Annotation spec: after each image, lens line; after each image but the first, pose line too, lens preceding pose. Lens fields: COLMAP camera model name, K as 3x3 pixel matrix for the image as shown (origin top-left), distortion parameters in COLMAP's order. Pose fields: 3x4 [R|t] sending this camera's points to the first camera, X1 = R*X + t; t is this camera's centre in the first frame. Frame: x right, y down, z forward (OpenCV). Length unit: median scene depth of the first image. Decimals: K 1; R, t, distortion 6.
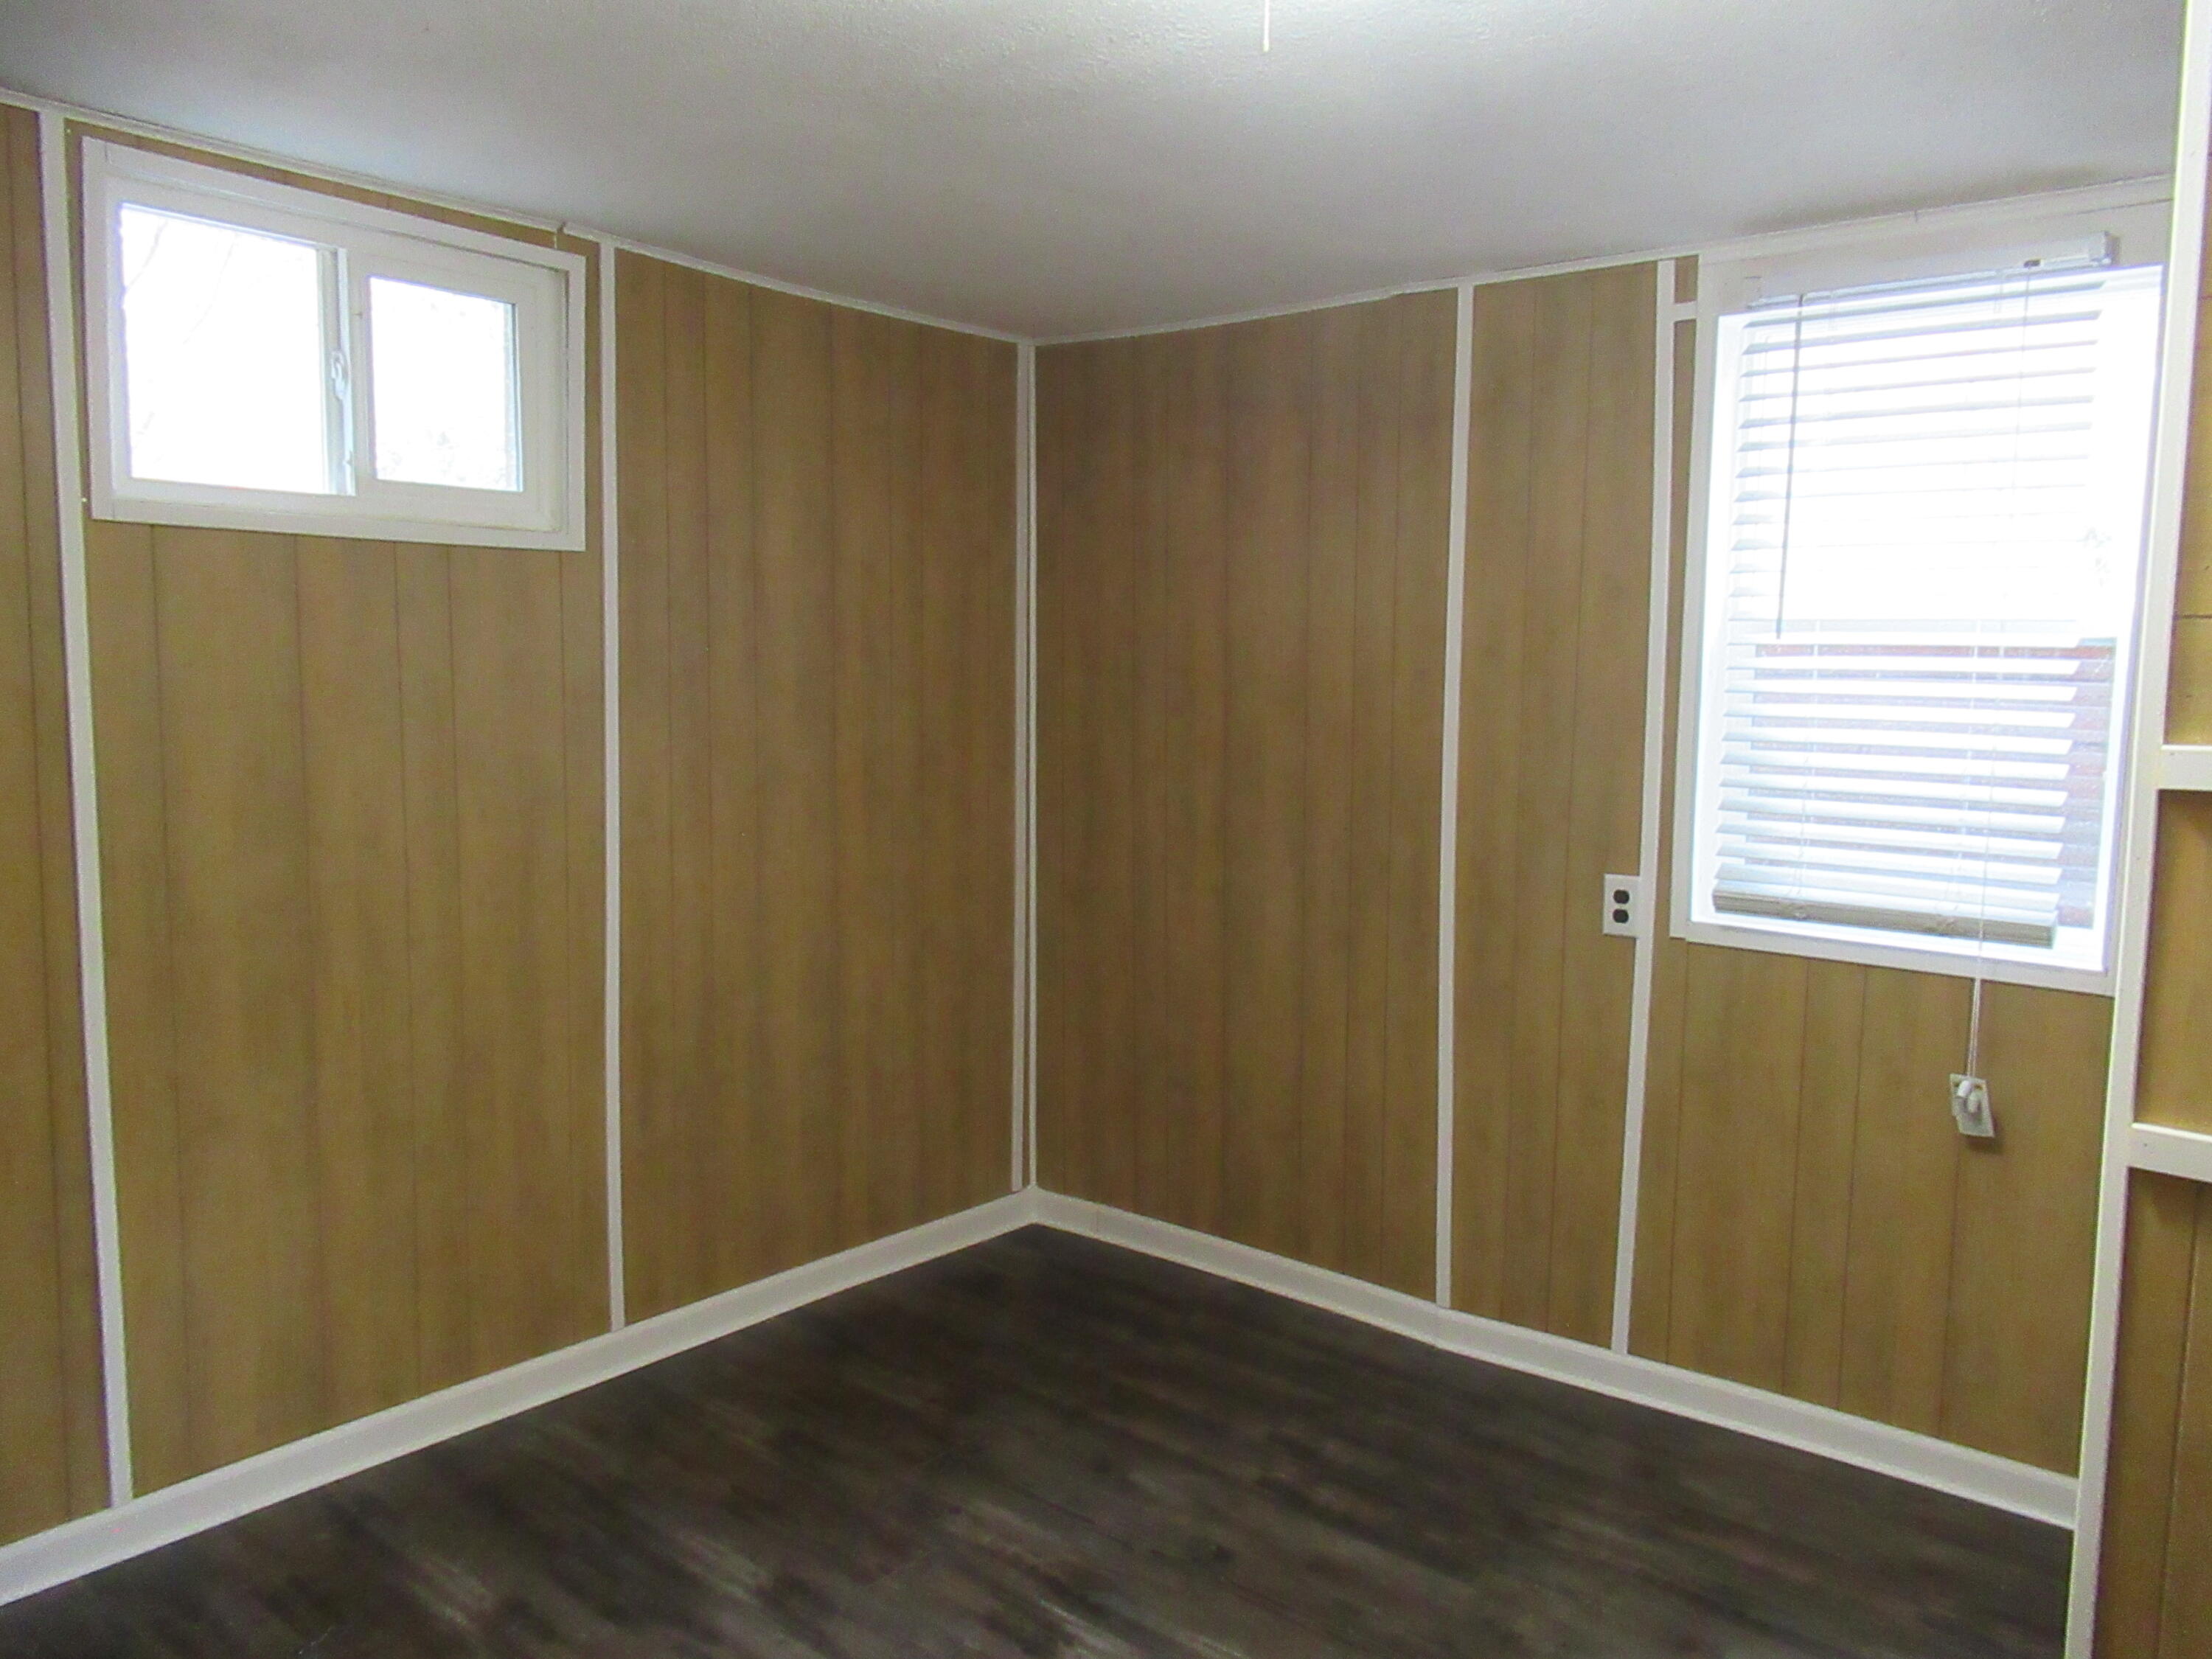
lens RADIAL K [[1634.7, 0, 1099.8], [0, 1634.7, 823.3], [0, 0, 1]] dist [-0.023154, 0.008907]
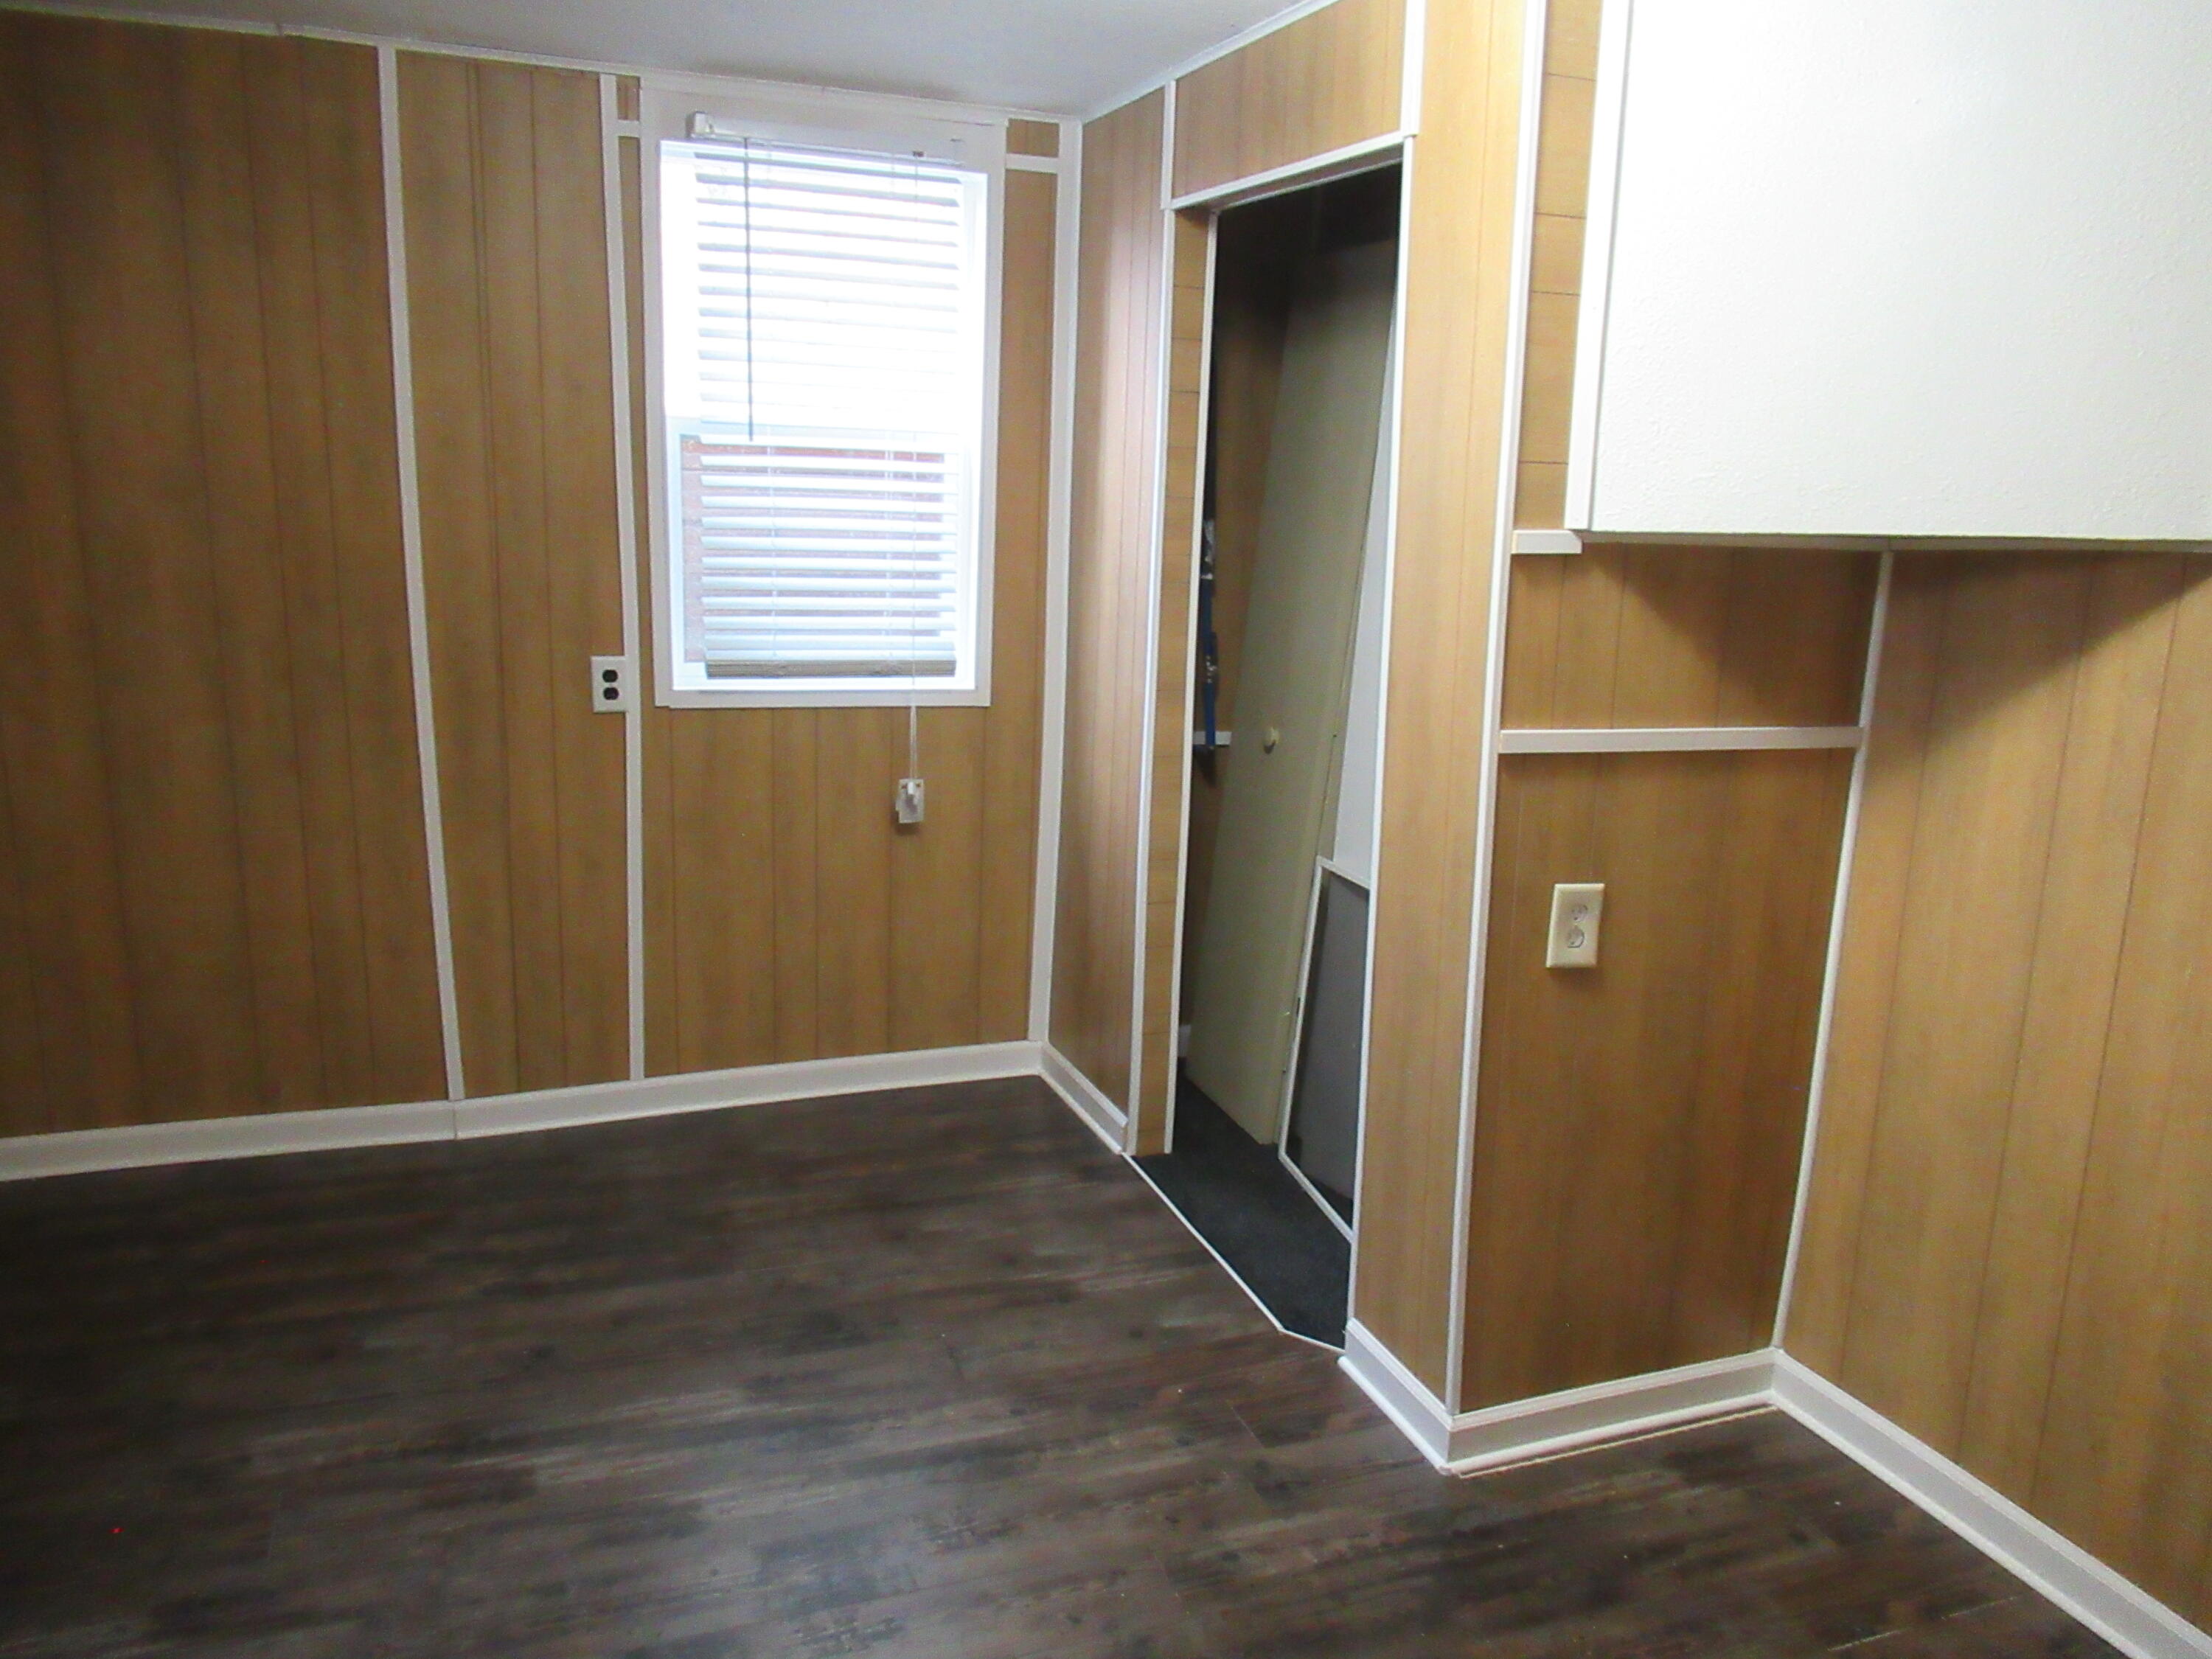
lens RADIAL K [[1634.7, 0, 1095.6], [0, 1634.7, 828.0], [0, 0, 1]] dist [-0.023154, 0.008907]
pose [[0.493482, -0.177668, 0.851416, -0.510124], [0.059323, 0.983510, 0.170848, -0.024144], [-0.867730, -0.033802, 0.495884, 0.186249]]
